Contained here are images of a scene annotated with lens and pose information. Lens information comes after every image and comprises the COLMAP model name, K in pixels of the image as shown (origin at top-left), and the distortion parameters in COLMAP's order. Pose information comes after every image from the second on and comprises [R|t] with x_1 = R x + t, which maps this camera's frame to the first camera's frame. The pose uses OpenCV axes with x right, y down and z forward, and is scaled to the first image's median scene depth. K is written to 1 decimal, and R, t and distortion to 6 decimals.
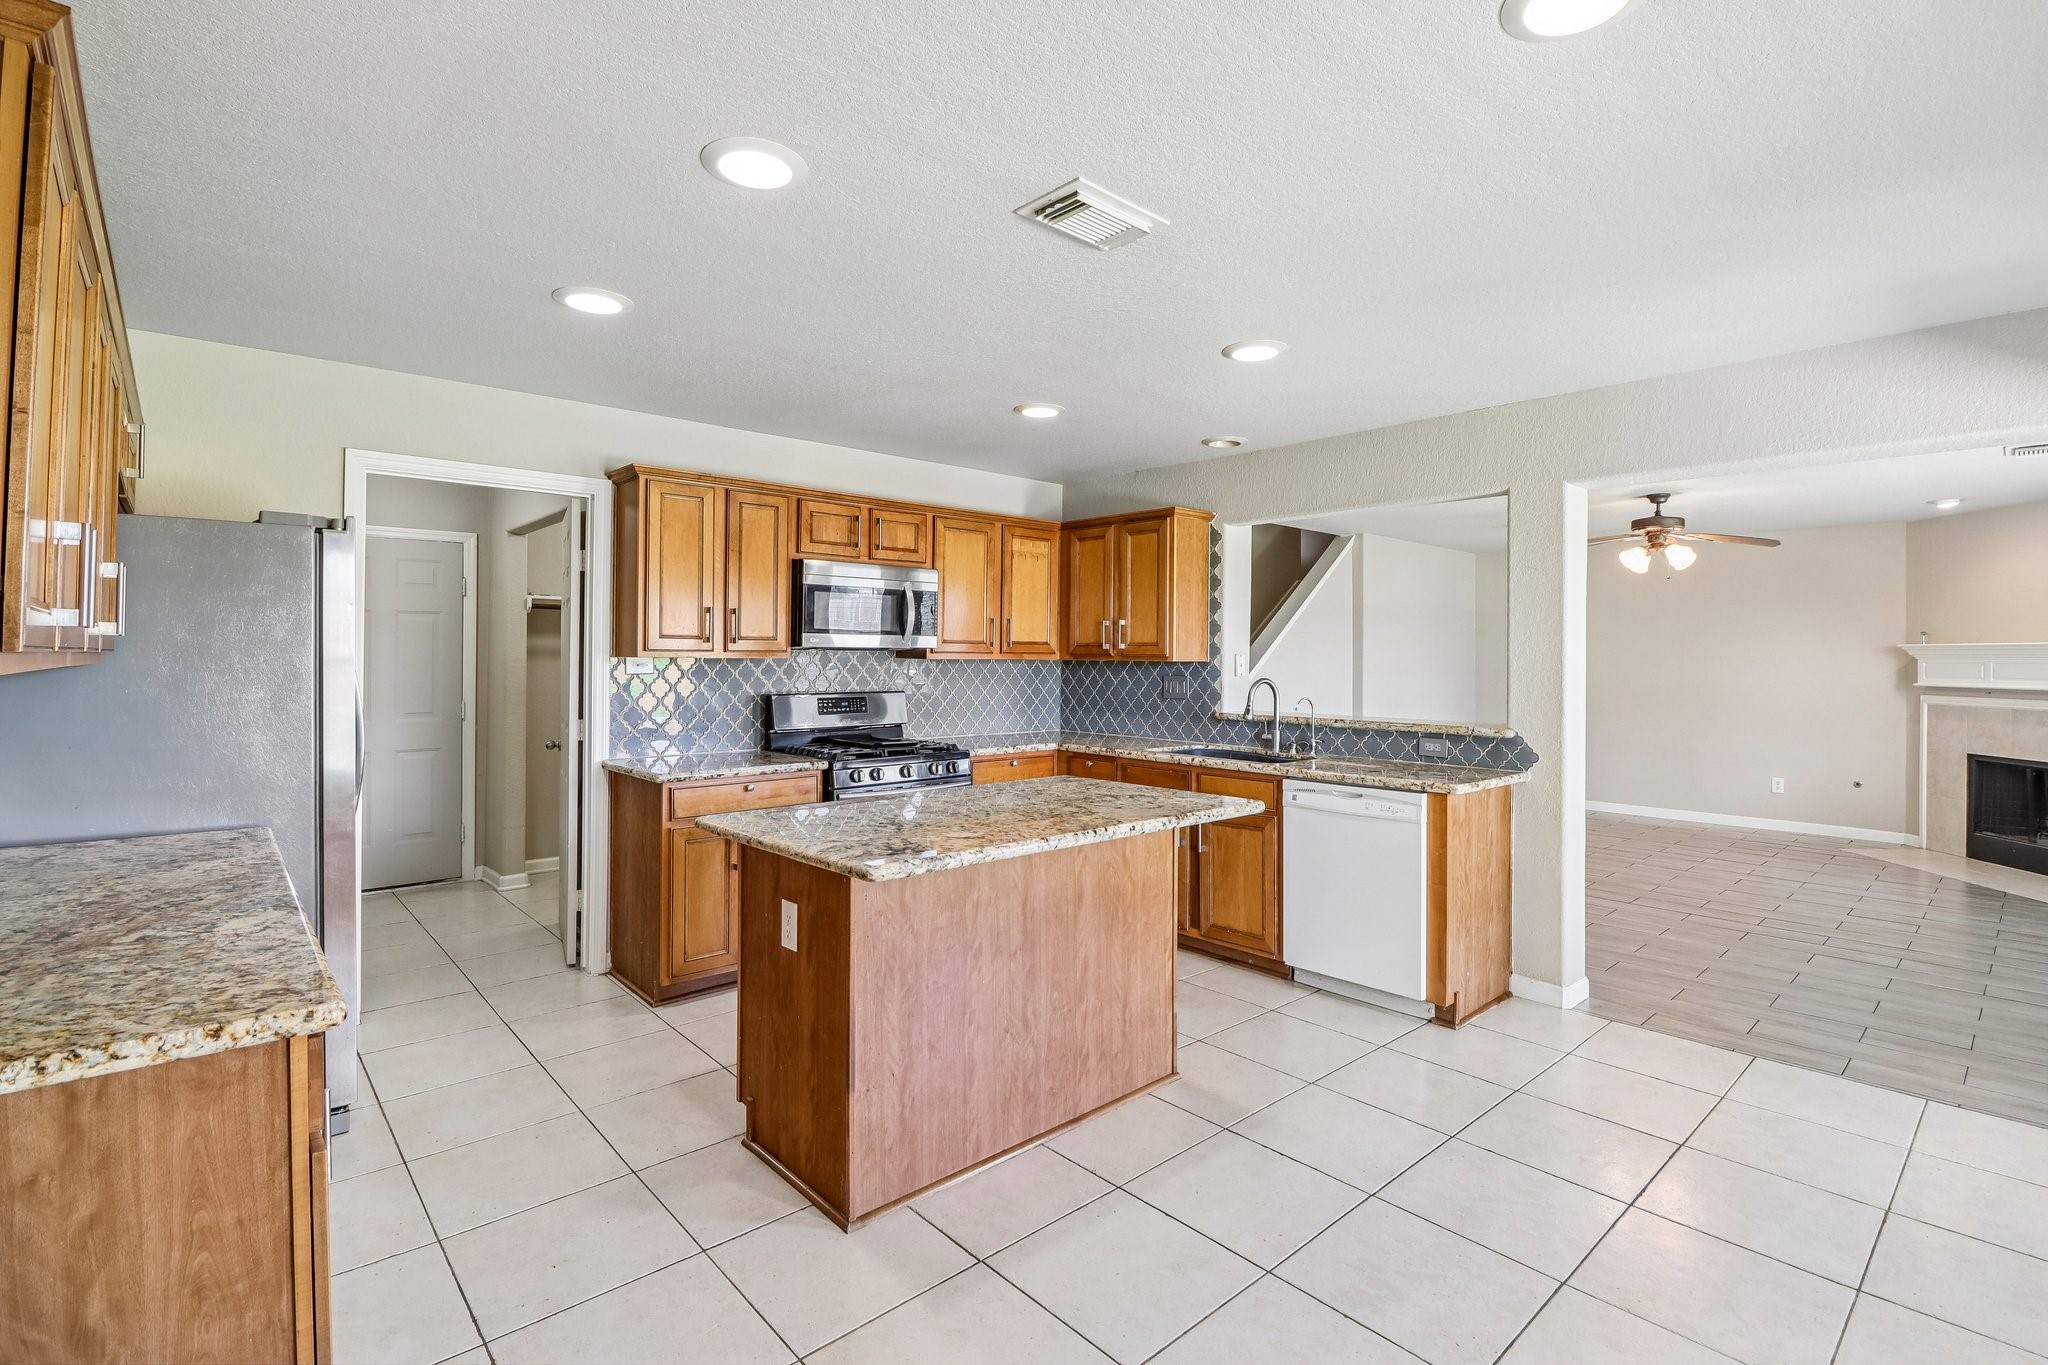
lens RADIAL K [[952.9, 0, 1057.6], [0, 952.9, 653.1], [0, 0, 1]] dist [-0.002504, -0.006891]
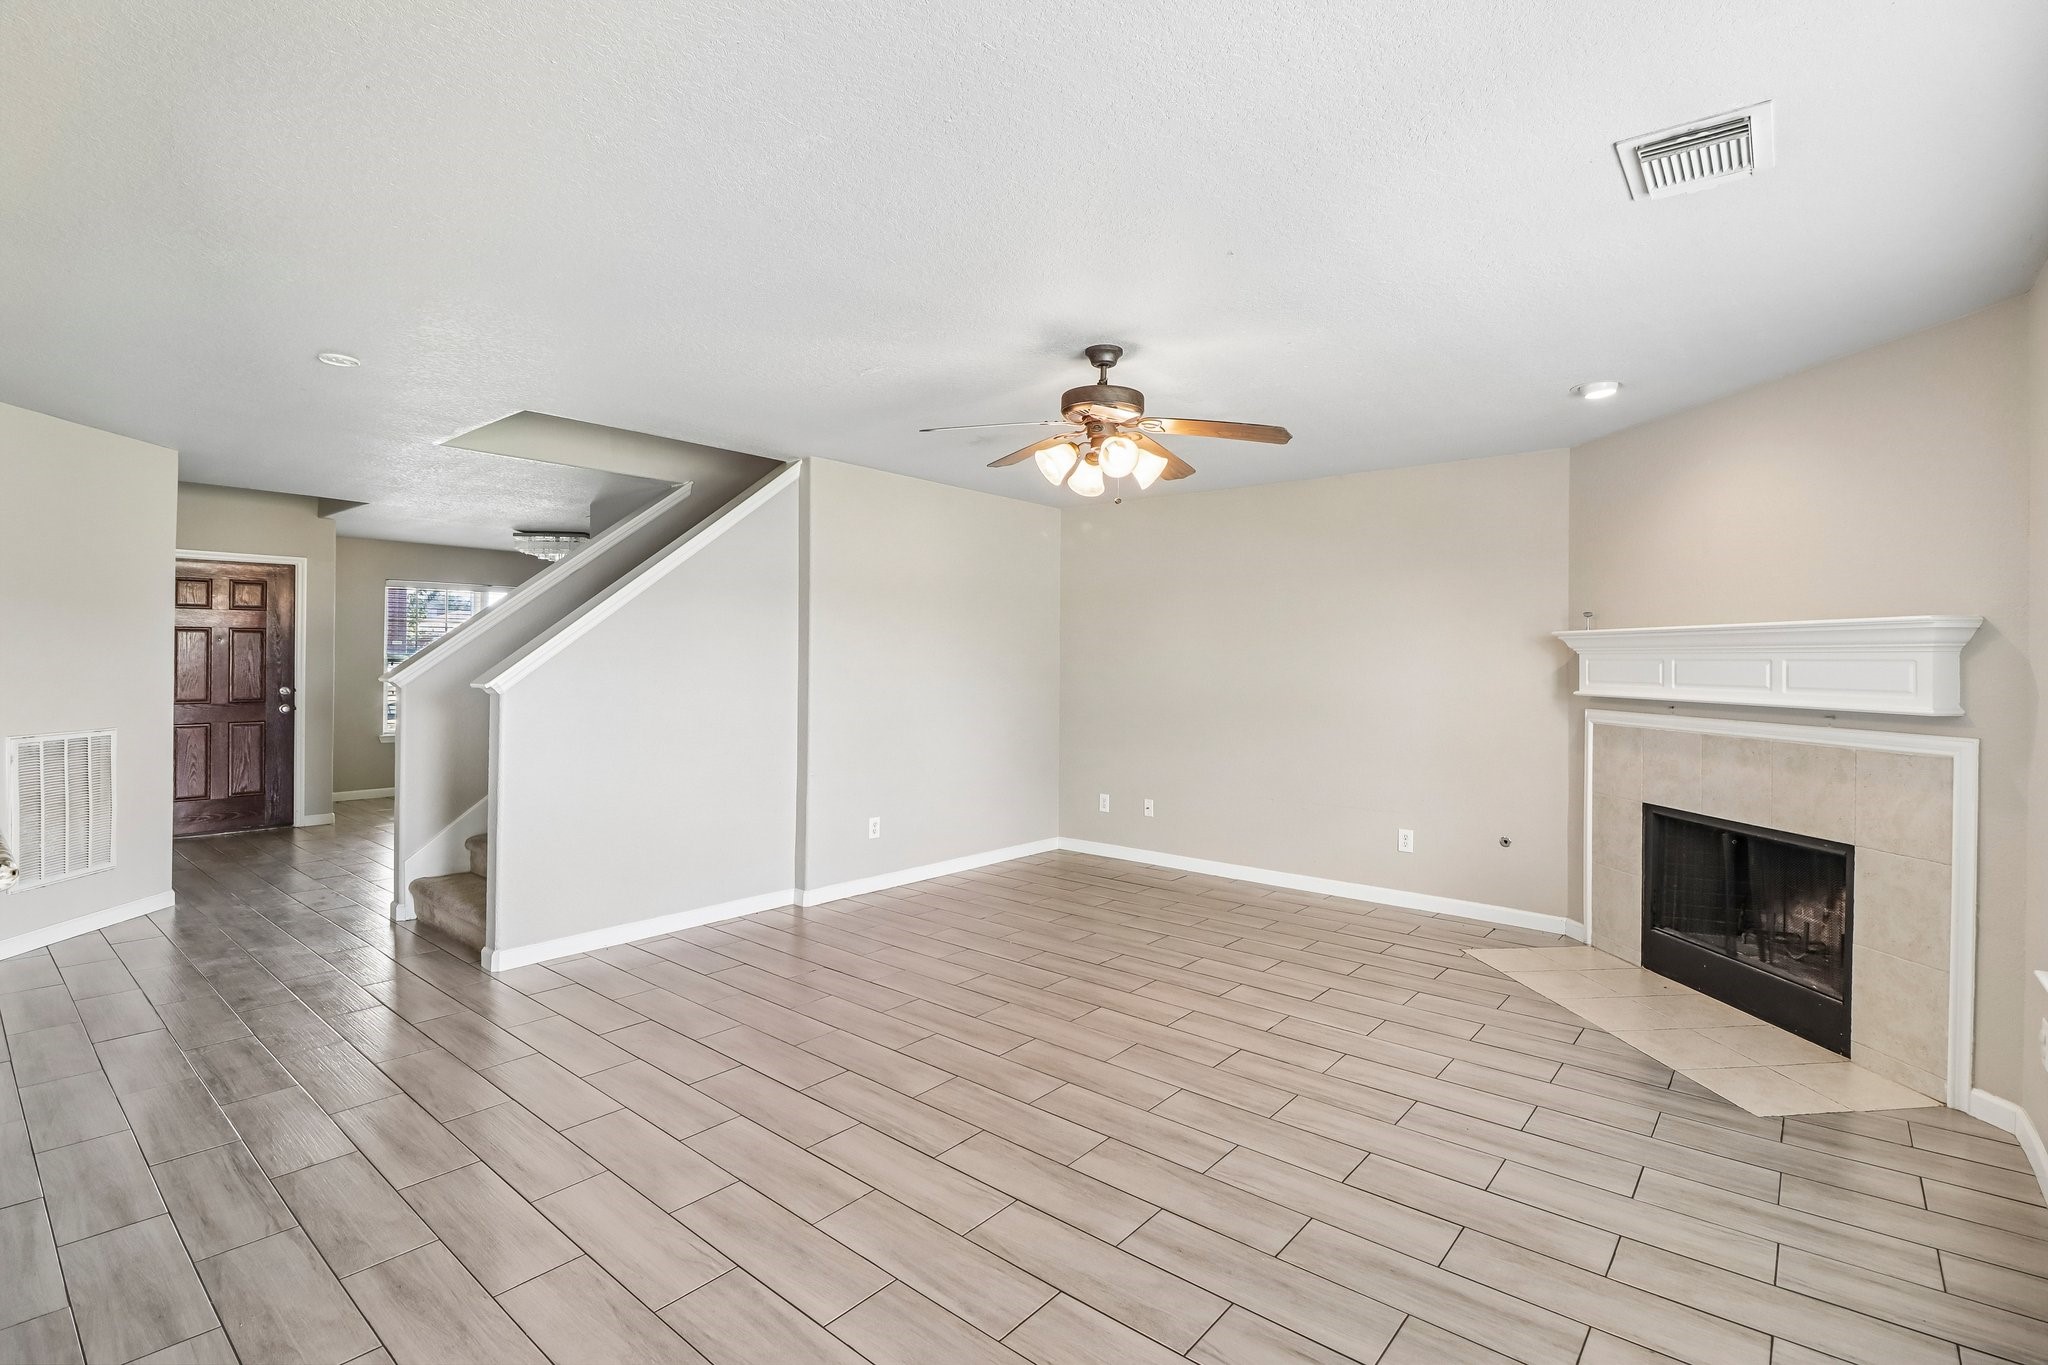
lens RADIAL K [[952.9, 0, 1028.7], [0, 952.9, 655.5], [0, 0, 1]] dist [-0.002504, -0.006891]
pose [[0.992329, 0.003155, 0.123584, 0.529185], [-0.003239, 0.999995, 0.000478, 0.009711], [-0.123582, -0.000874, 0.992334, 0.466111]]
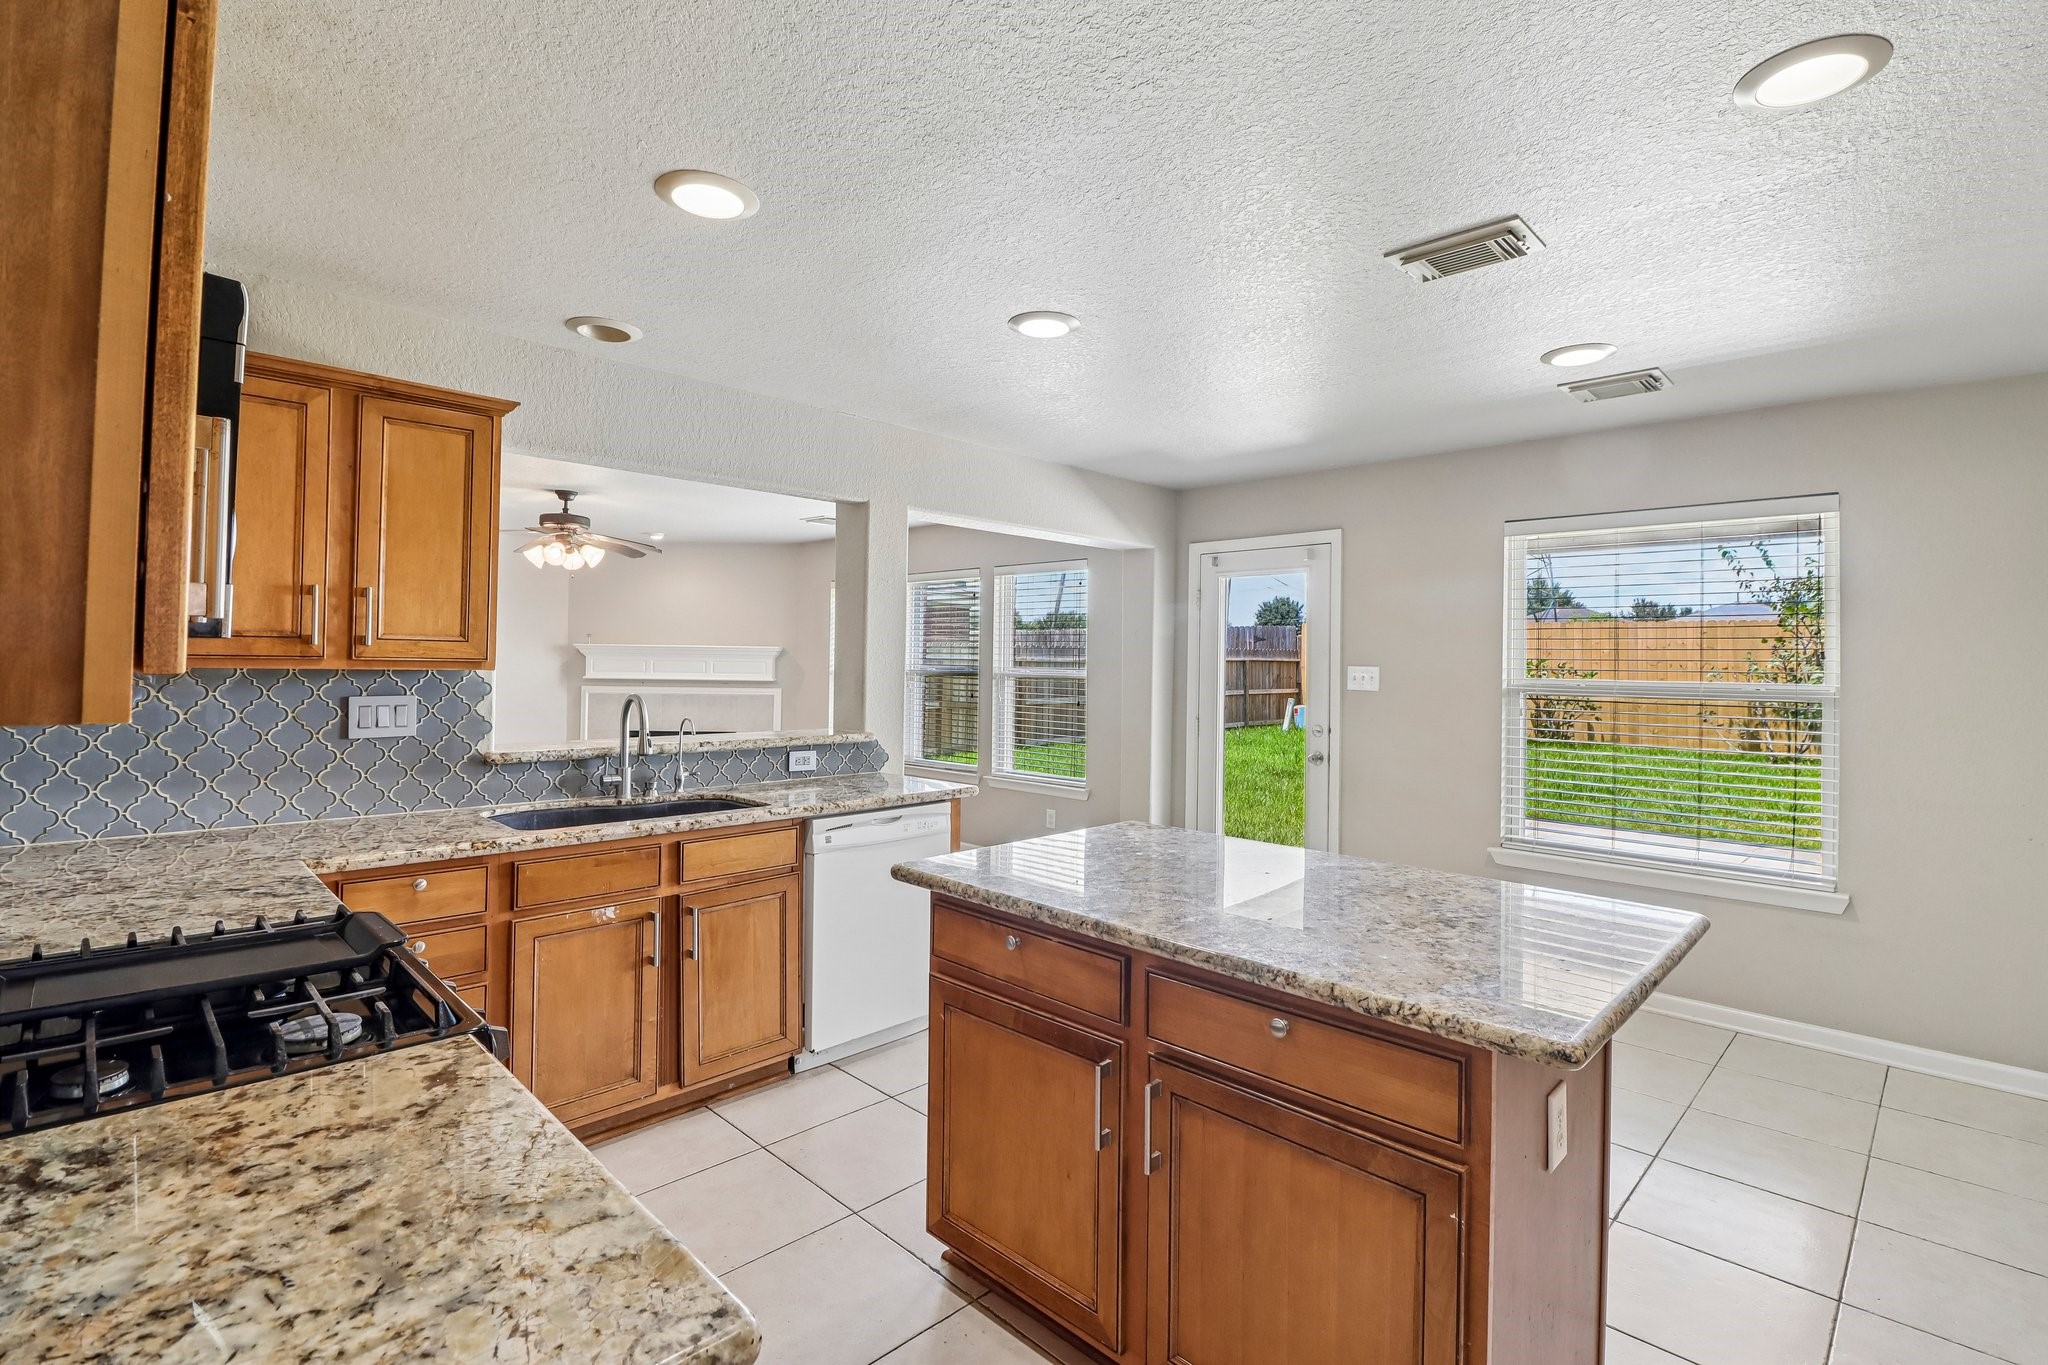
lens RADIAL K [[952.9, 0, 1034.5], [0, 952.9, 644.1], [0, 0, 1]] dist [-0.002504, -0.006891]
pose [[-0.040872, 0.011678, 0.999096, -0.374945], [-0.018809, 0.999746, -0.012455, -0.005356], [-0.998987, -0.019301, -0.040642, 0.562242]]
